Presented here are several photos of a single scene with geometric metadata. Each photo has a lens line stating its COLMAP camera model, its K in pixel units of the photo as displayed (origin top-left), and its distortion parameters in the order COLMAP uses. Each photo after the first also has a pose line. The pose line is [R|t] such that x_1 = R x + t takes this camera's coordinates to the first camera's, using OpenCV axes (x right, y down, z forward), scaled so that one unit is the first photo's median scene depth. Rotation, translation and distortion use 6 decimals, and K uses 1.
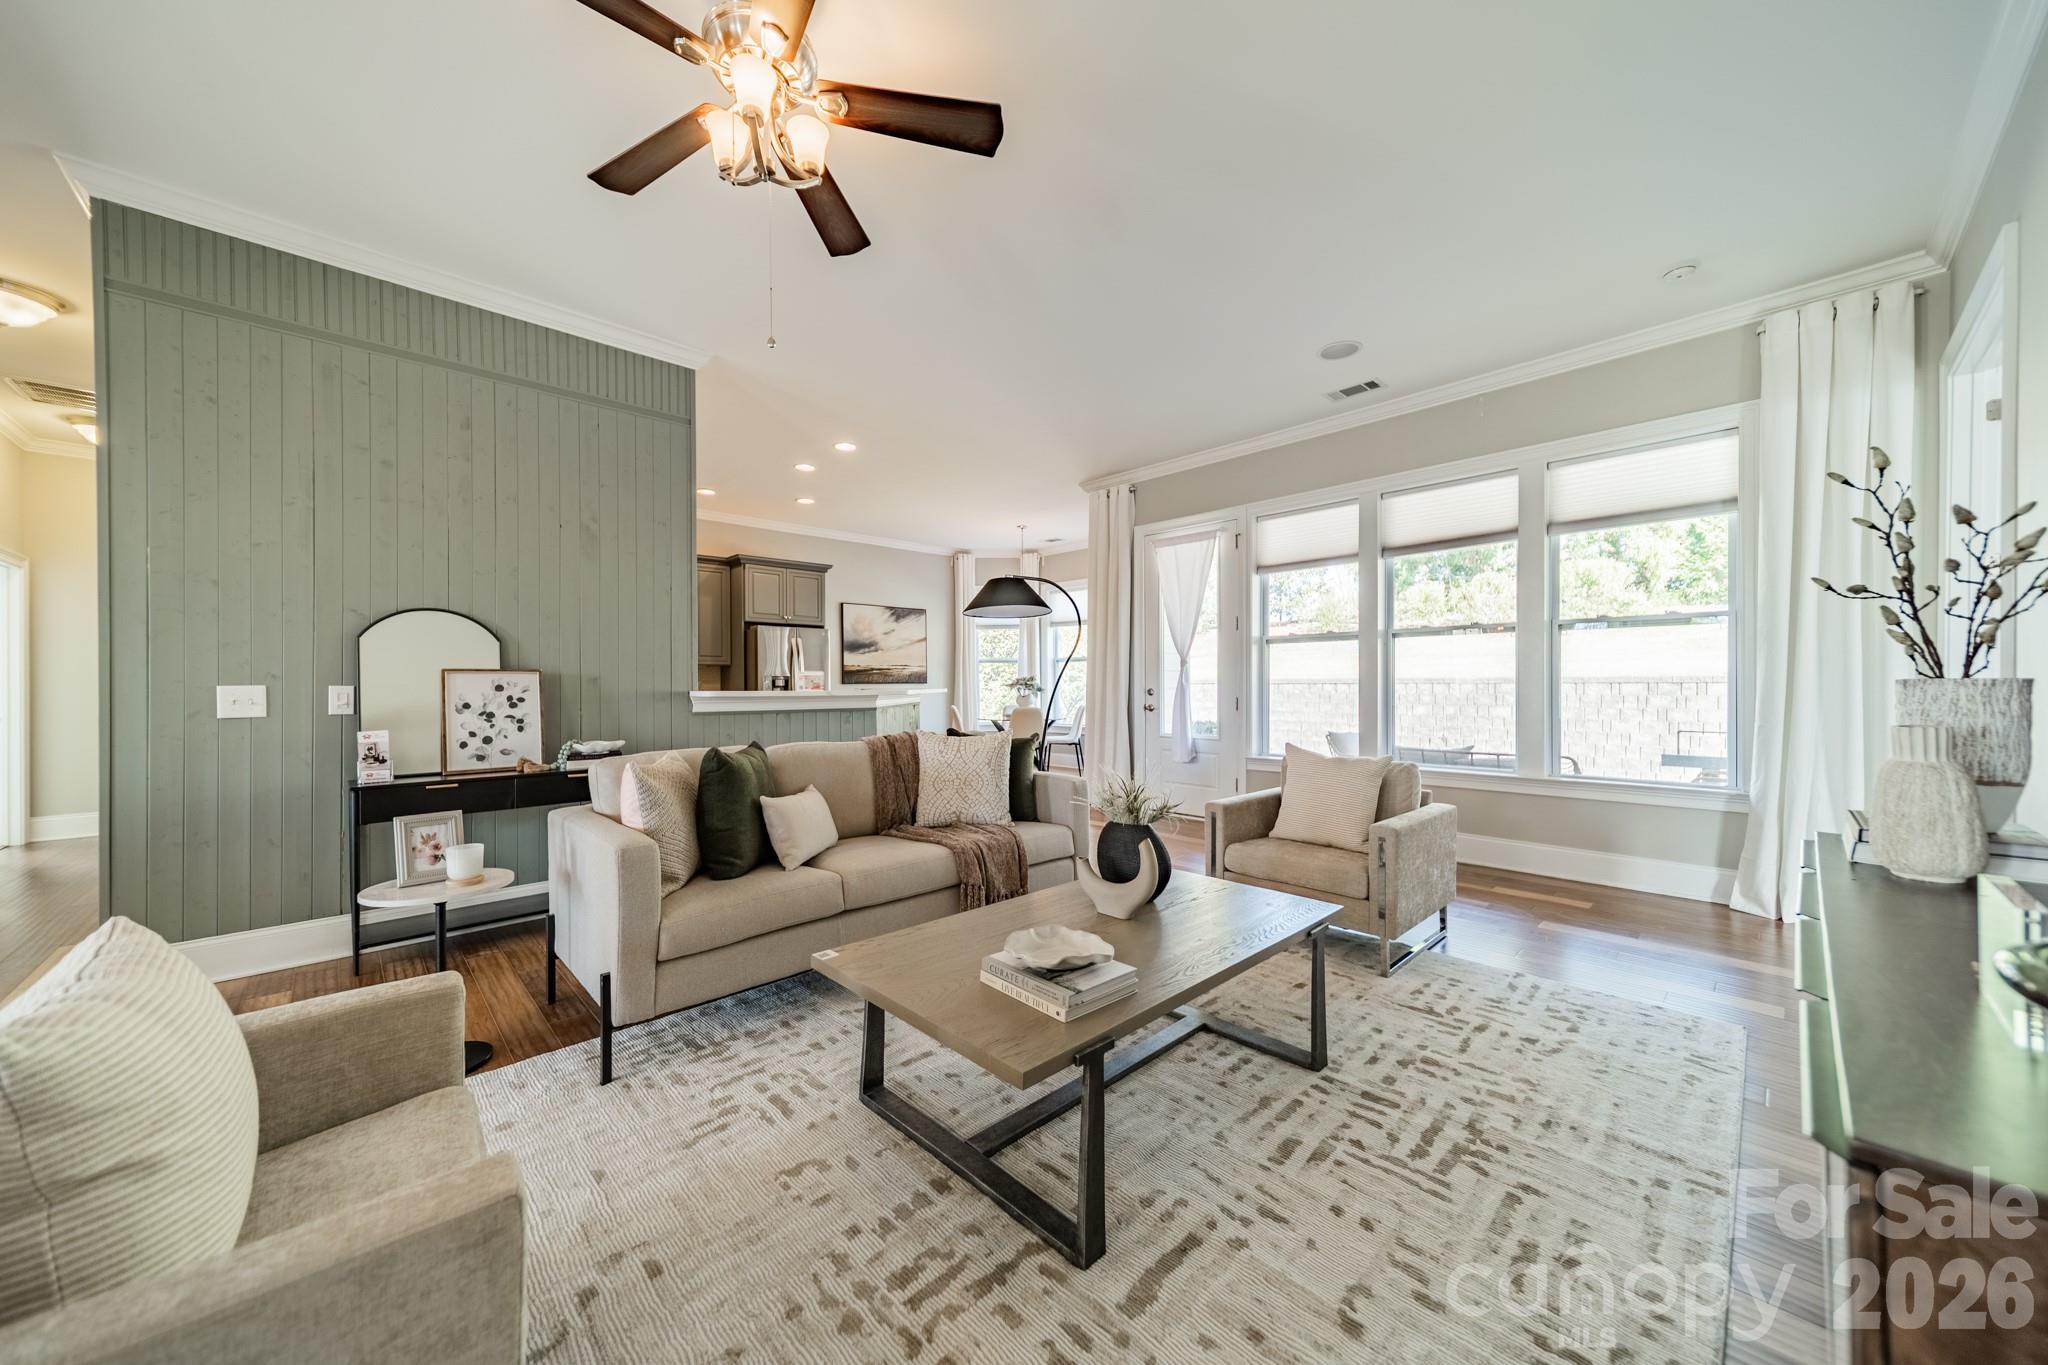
lens RADIAL K [[722.5, 0, 1029.6], [0, 722.5, 687.0], [0, 0, 1]] dist [0.009026, -0.000579]
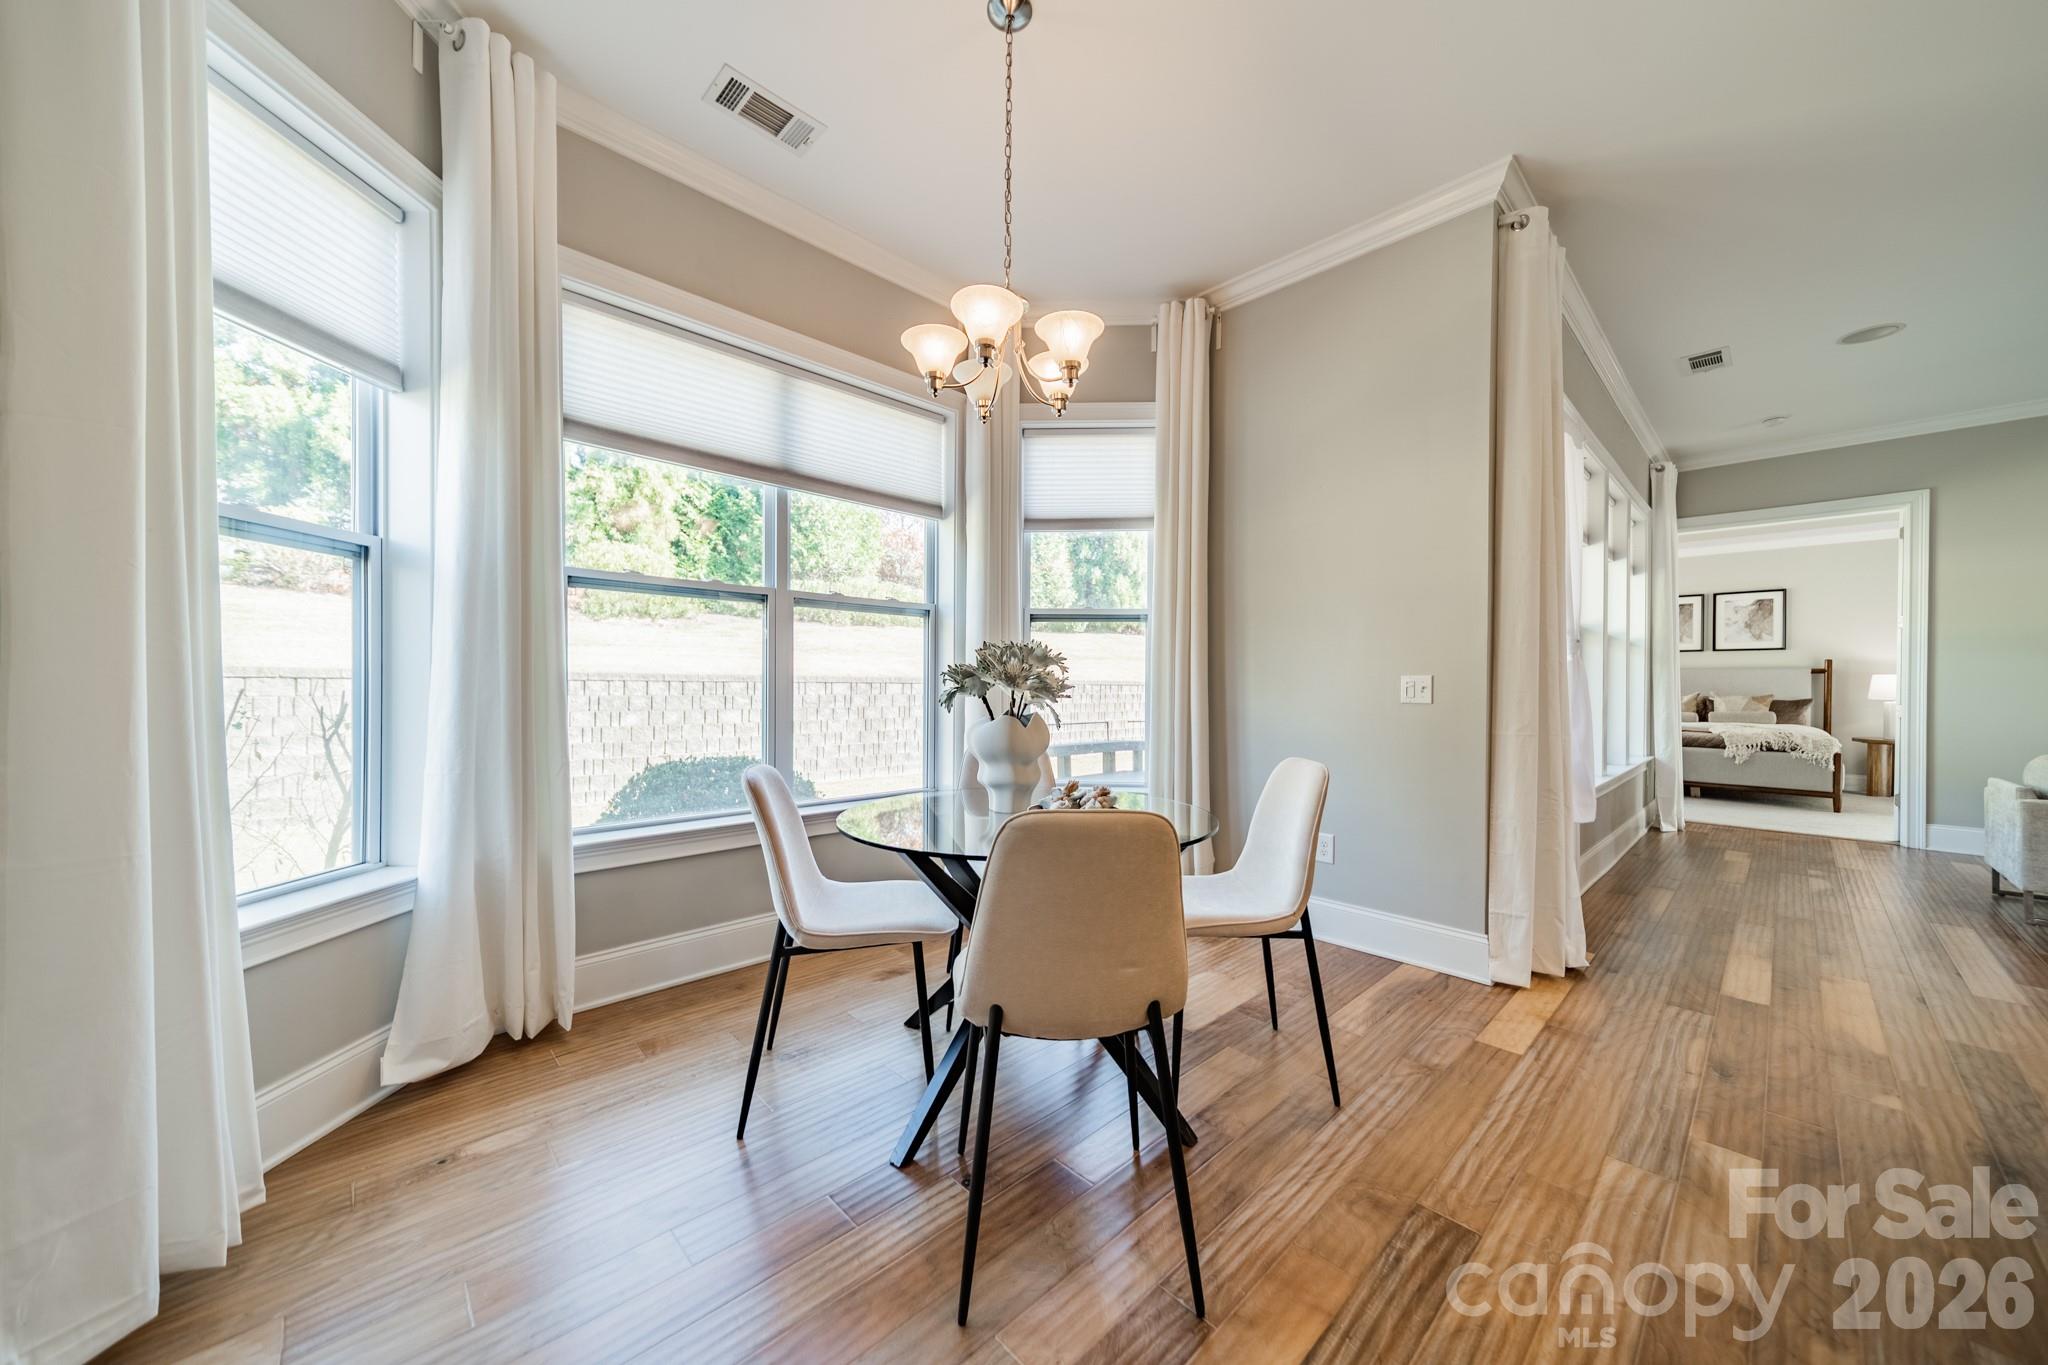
lens RADIAL K [[722.5, 0, 1028.4], [0, 722.5, 689.6], [0, 0, 1]] dist [0.009026, -0.000579]
pose [[-0.000290, -0.002891, 0.999996, -0.599353], [-0.003775, 0.999989, 0.002890, 0.000568], [-0.999993, -0.003775, -0.000301, 2.388050]]
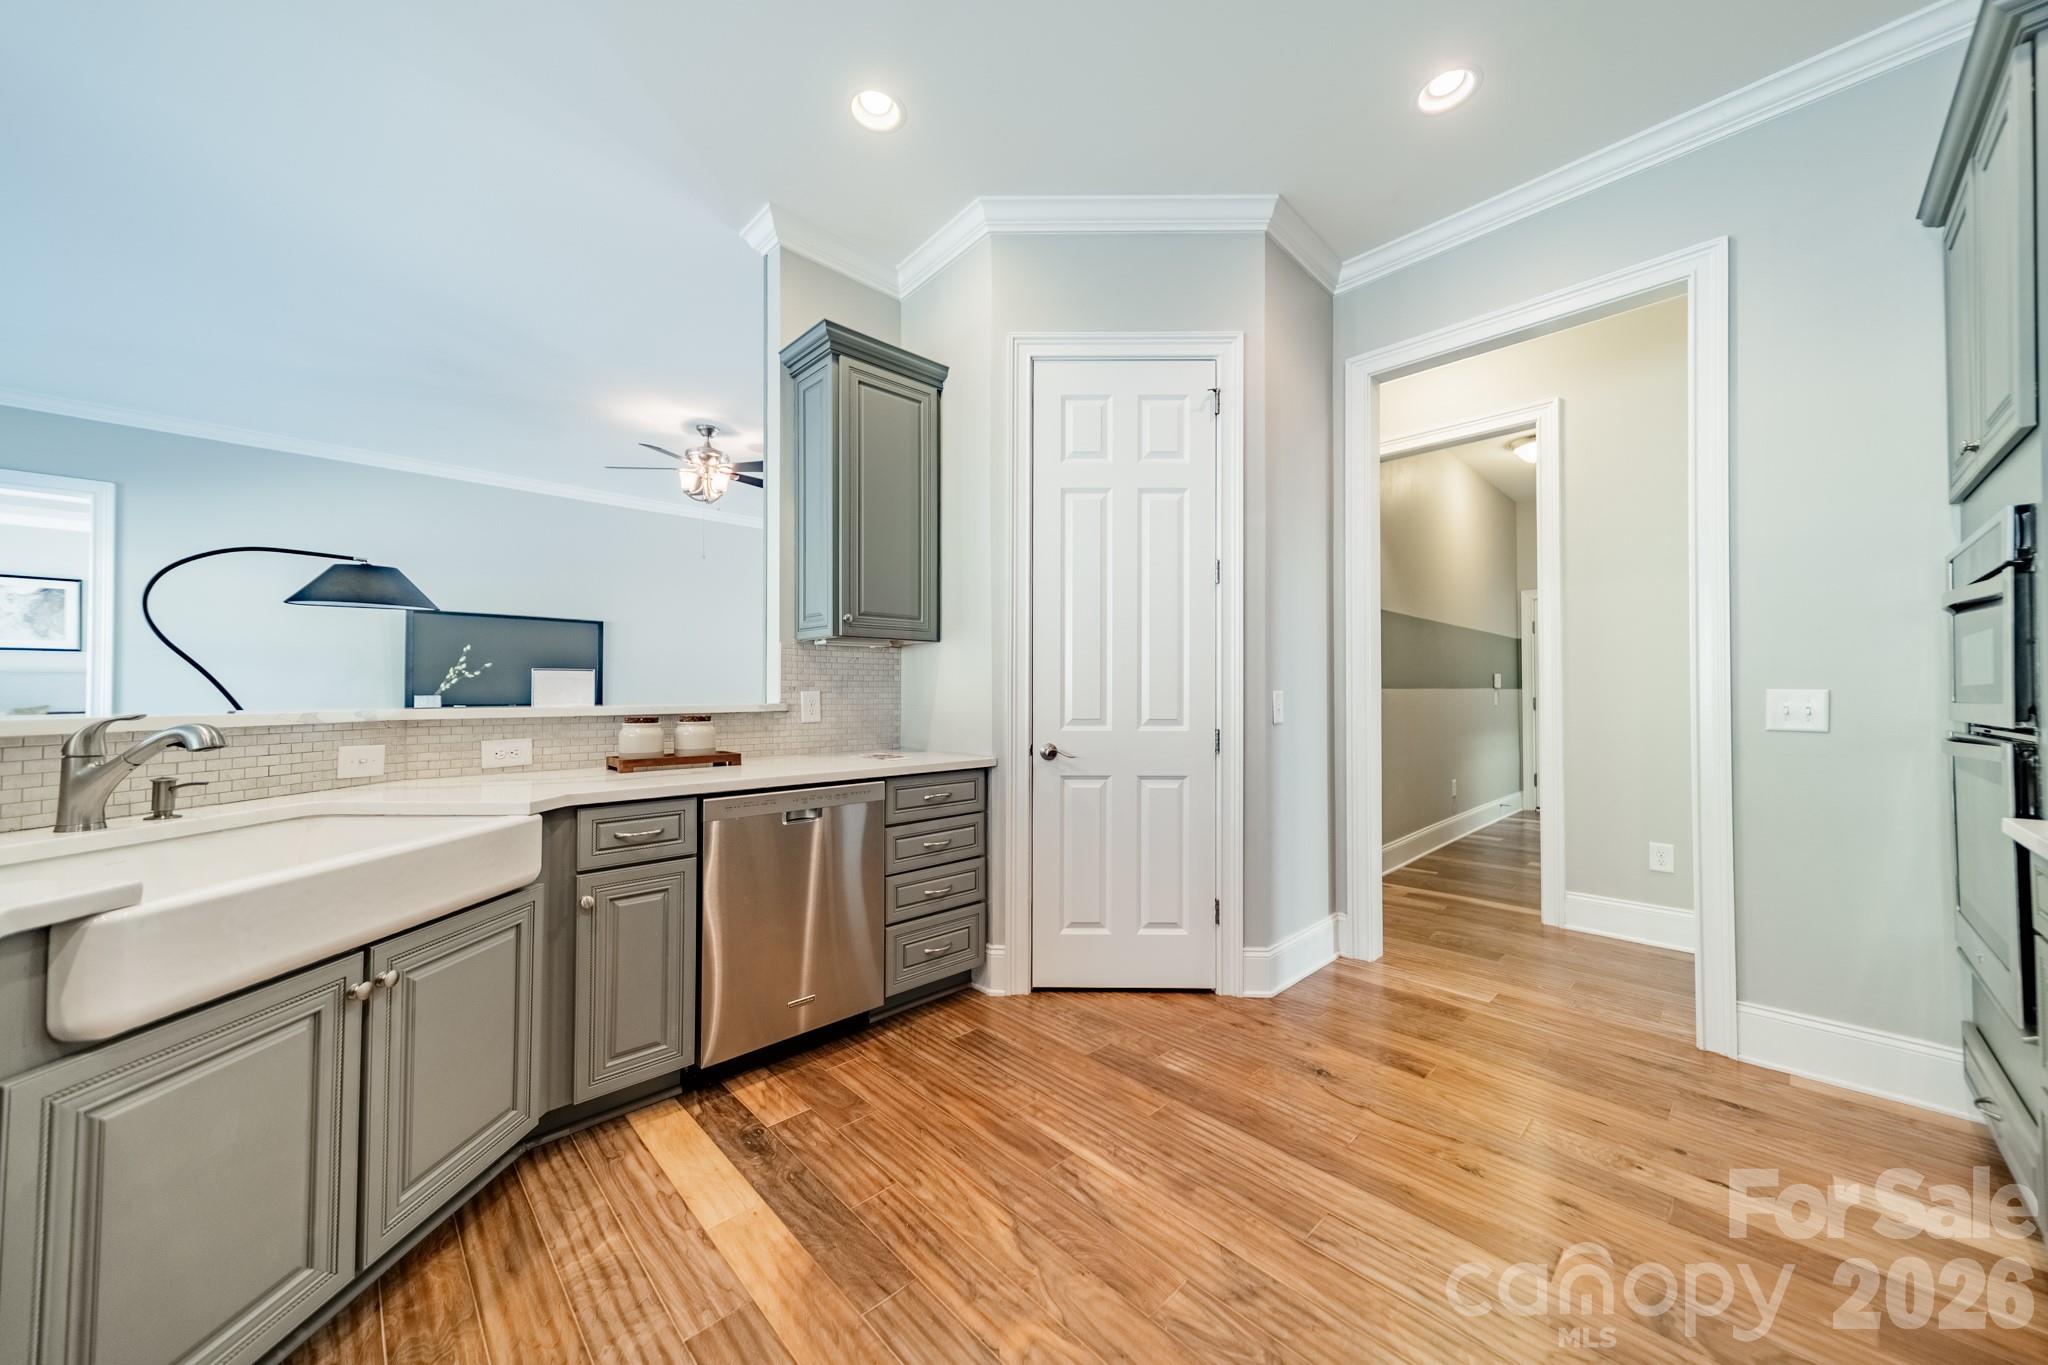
lens RADIAL K [[722.5, 0, 1032.6], [0, 722.5, 683.2], [0, 0, 1]] dist [0.009026, -0.000579]
pose [[-0.999947, 0.006654, -0.007836, -0.824142], [0.006743, 0.999912, -0.011398, -0.005054], [0.007760, -0.011450, -0.999904, 1.965542]]
